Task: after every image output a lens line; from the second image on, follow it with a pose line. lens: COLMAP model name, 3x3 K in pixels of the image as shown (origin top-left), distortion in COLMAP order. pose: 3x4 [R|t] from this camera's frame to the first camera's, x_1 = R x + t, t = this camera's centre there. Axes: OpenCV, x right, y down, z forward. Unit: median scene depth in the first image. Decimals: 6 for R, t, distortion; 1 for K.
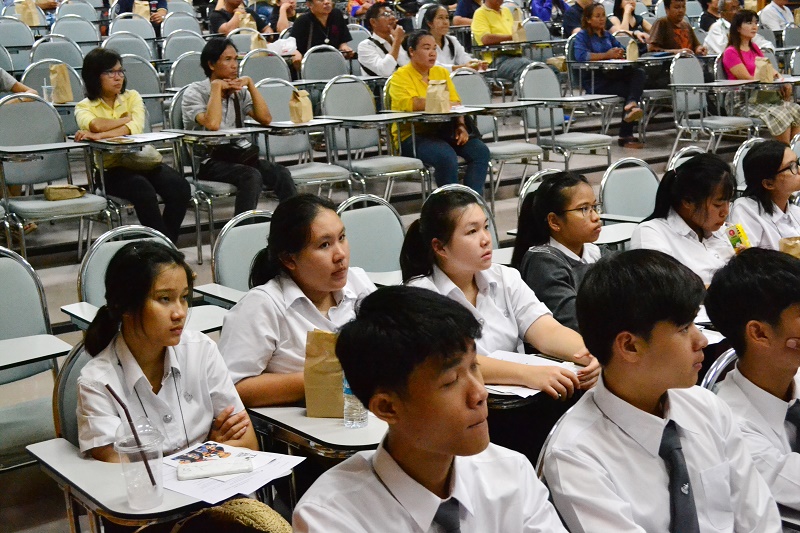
lens RADIAL K [[1102.5, 0, 400.2], [0, 1102.5, 266.7], [0, 0, 1]] dist [-0.053065, 0.000000]
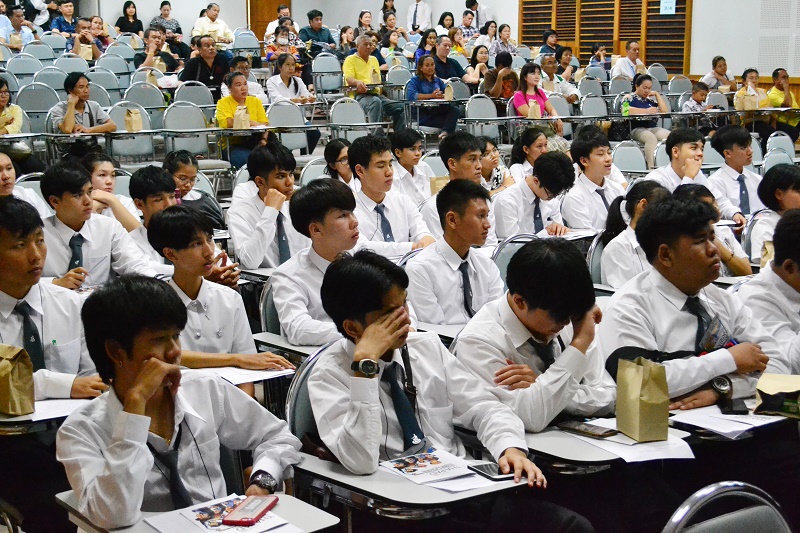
lens RADIAL K [[1102.5, 0, 399.8], [0, 1102.5, 266.2], [0, 0, 1]] dist [-0.053065, 0.000000]
pose [[0.996894, 0.040900, -0.067308, 0.273314], [-0.043515, 0.998336, -0.037849, 0.067122], [0.065648, 0.040660, 0.997014, -0.327383]]
